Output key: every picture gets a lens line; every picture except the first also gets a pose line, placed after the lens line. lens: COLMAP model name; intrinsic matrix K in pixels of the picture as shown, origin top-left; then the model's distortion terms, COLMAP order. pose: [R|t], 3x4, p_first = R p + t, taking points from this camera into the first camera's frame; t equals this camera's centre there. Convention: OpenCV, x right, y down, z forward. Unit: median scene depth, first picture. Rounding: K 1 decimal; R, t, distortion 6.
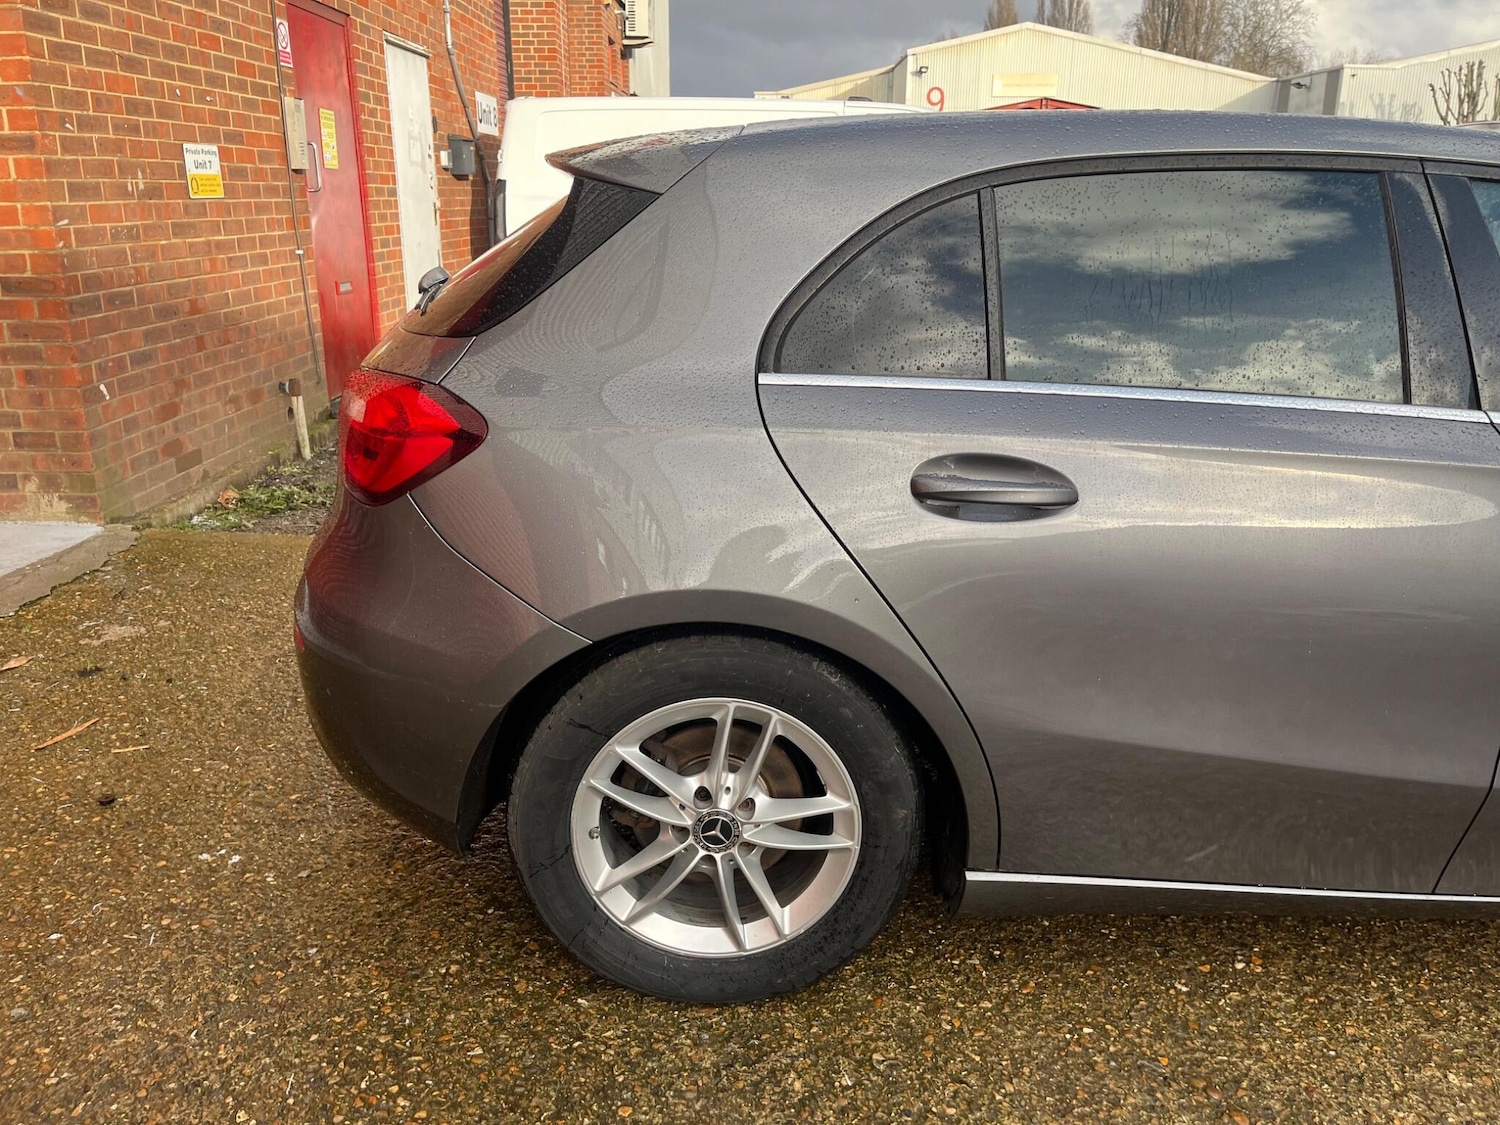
lens RADIAL K [[1131.4, 0, 729.3], [0, 1131.4, 555.6], [0, 0, 1]] dist [0.108390, -0.157843]
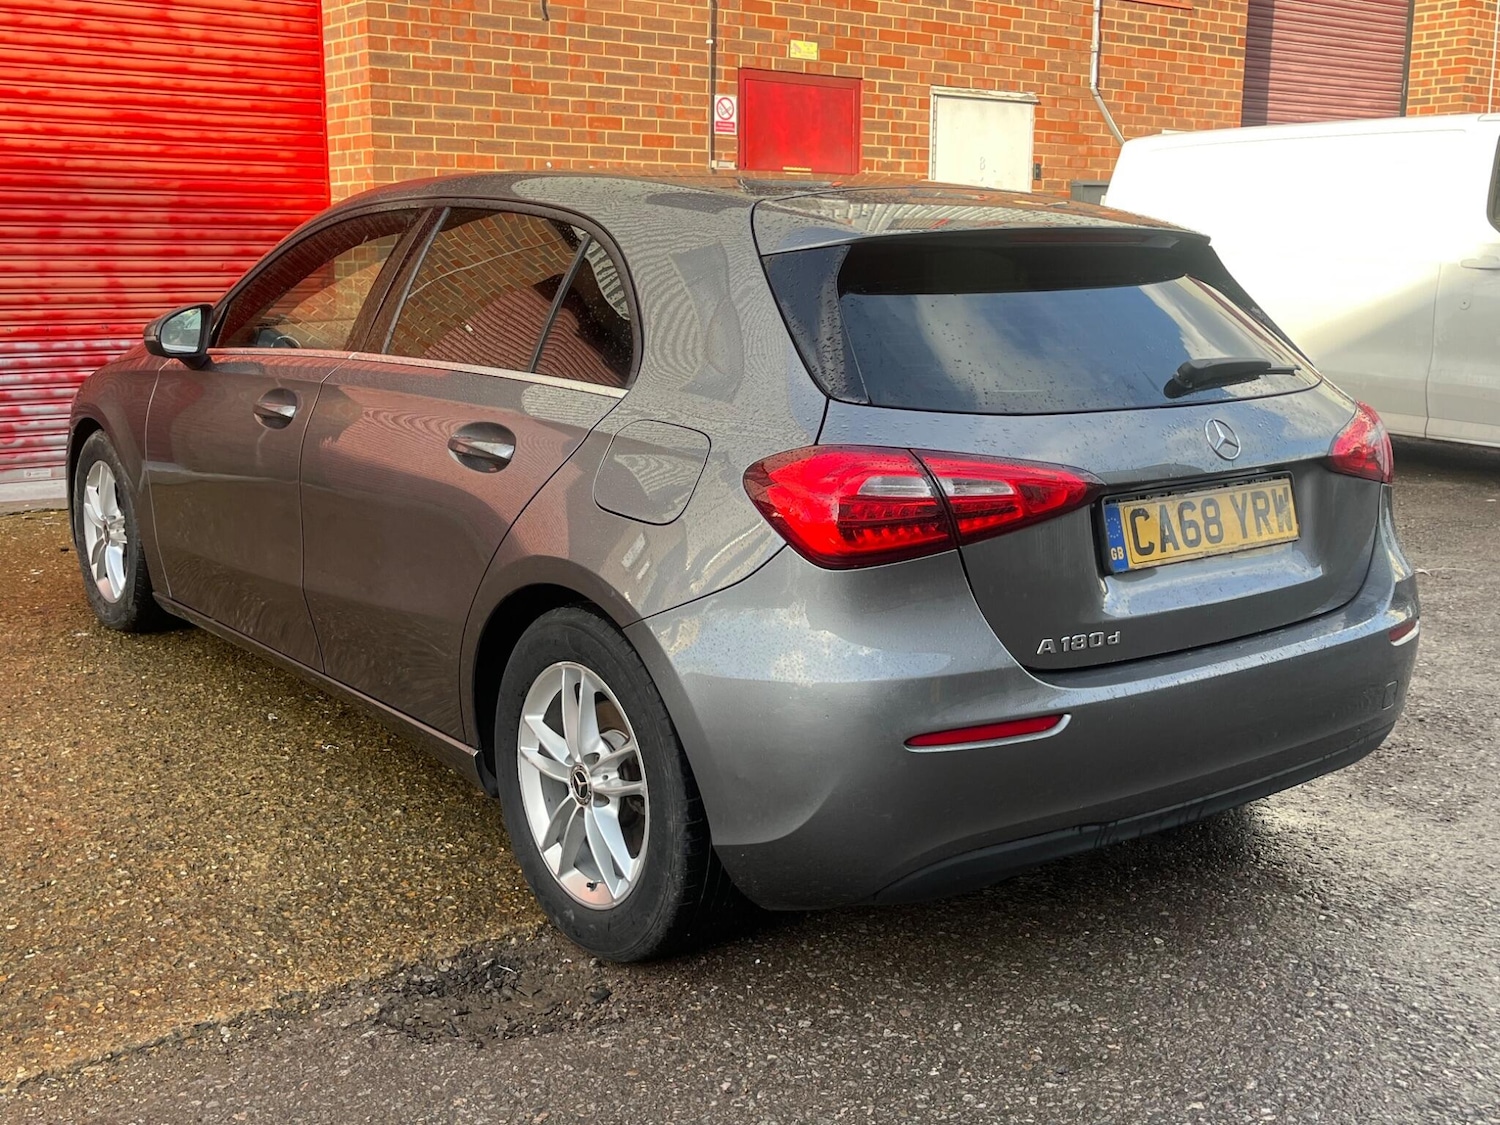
lens RADIAL K [[1610.9, 0, 726.5], [0, 1610.9, 565.5], [0, 0, 1]] dist [0.005317, 0.065652]
pose [[0.619690, 0.147541, -0.770854, 1.066391], [-0.237517, 0.971370, -0.005020, -0.001212], [0.748044, 0.186202, 0.636992, 0.072201]]
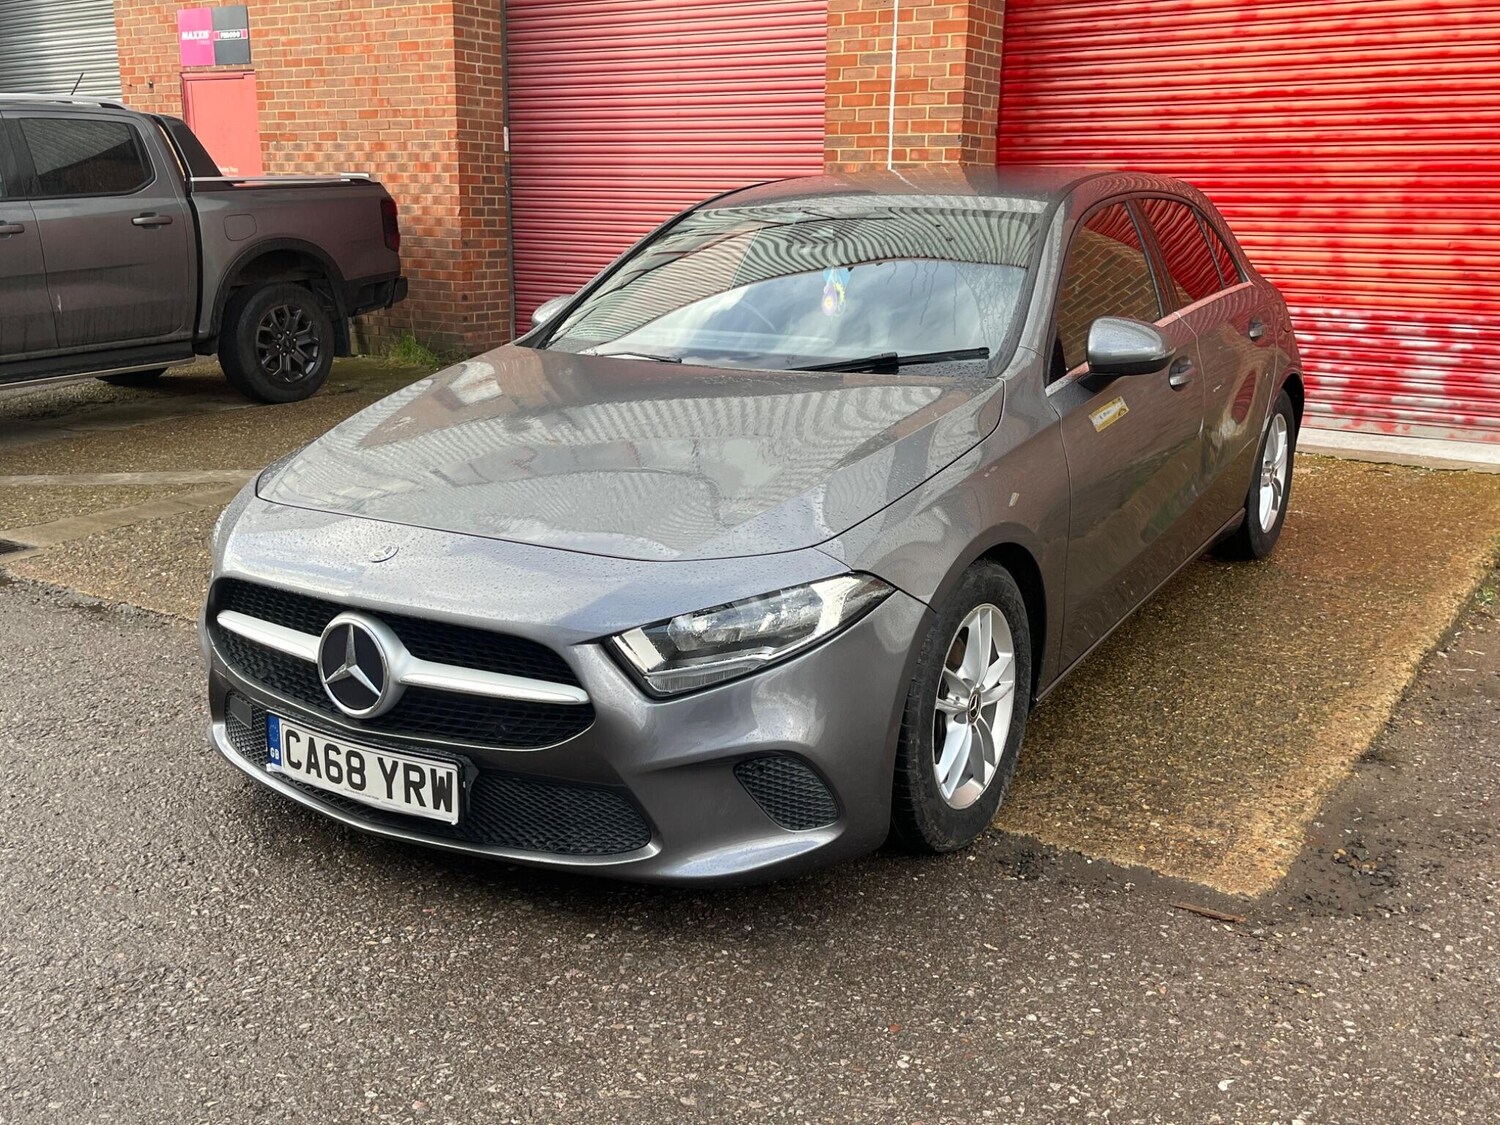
lens RADIAL K [[1416.8, 0, 750.0], [0, 1416.8, 562.5], [0, 0, 1]] dist [0.044274, -0.019538]
pose [[-0.541706, 0.197648, -0.817001, 1.133707], [-0.269458, 0.879836, 0.391511, -0.286506], [0.796208, 0.432231, -0.423354, 0.890750]]
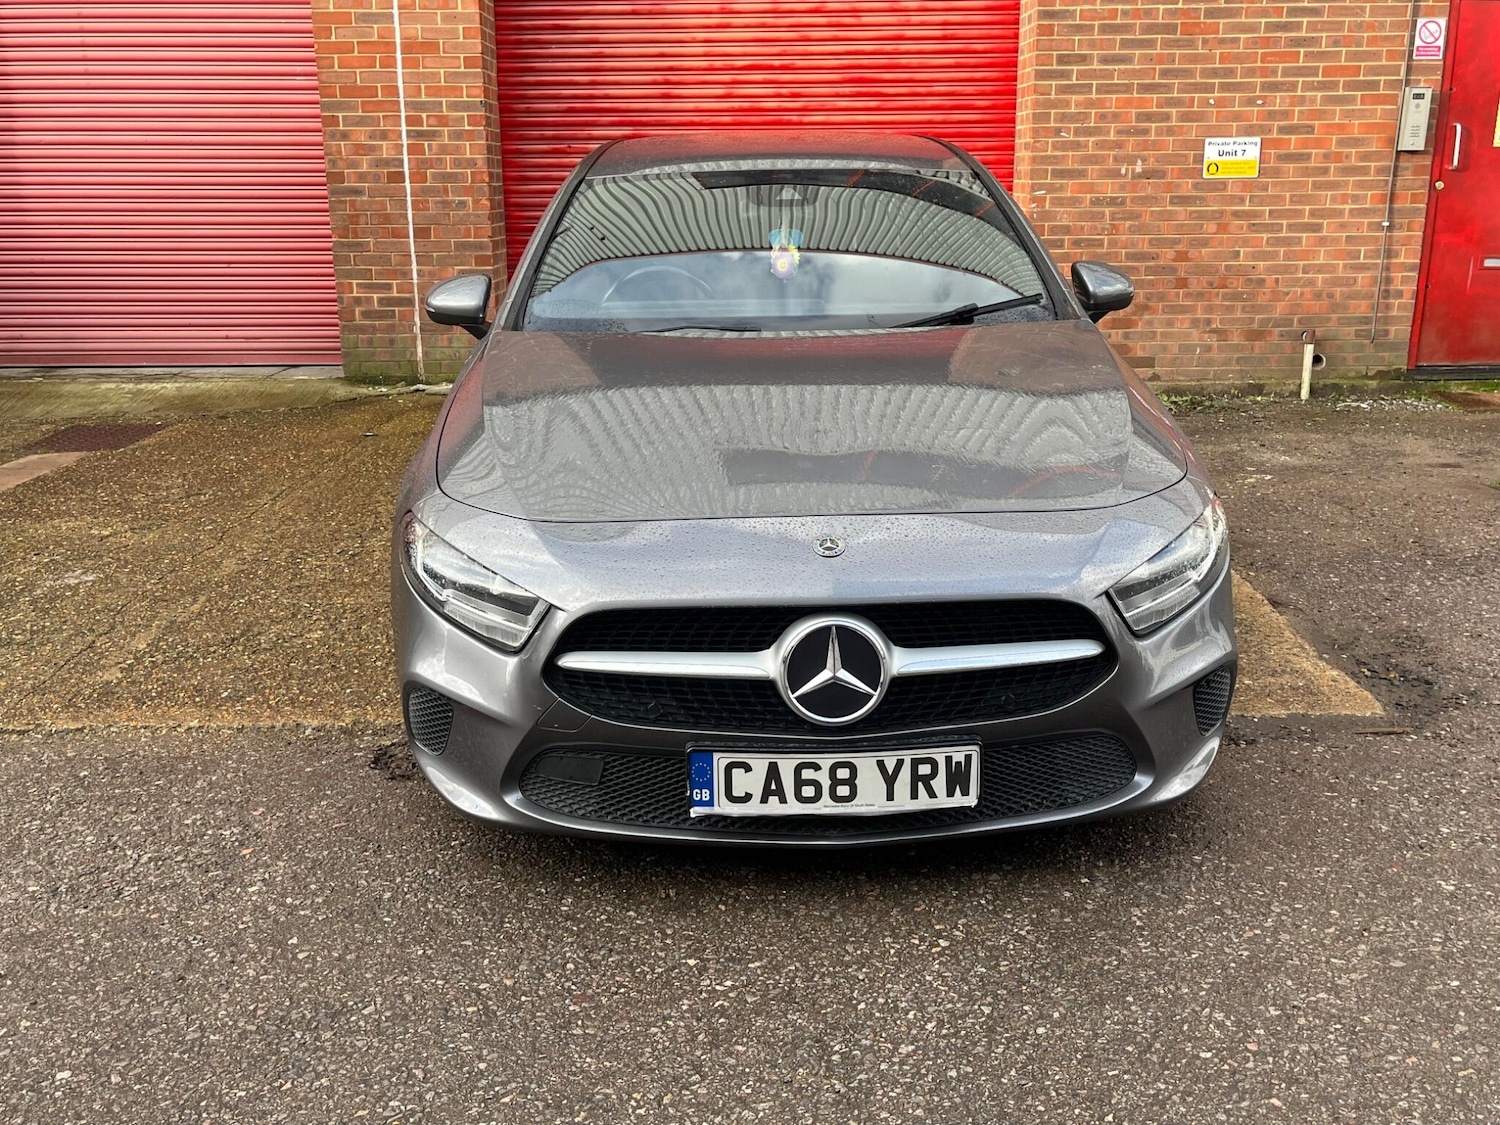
lens RADIAL K [[1419.0, 0, 748.0], [0, 1419.0, 556.5], [0, 0, 1]] dist [0.039089, -0.006590]
pose [[0.009309, 0.256316, -0.966548, 1.256734], [-0.296925, 0.923702, 0.242094, -0.142151], [0.954856, 0.284738, 0.084705, 0.458885]]
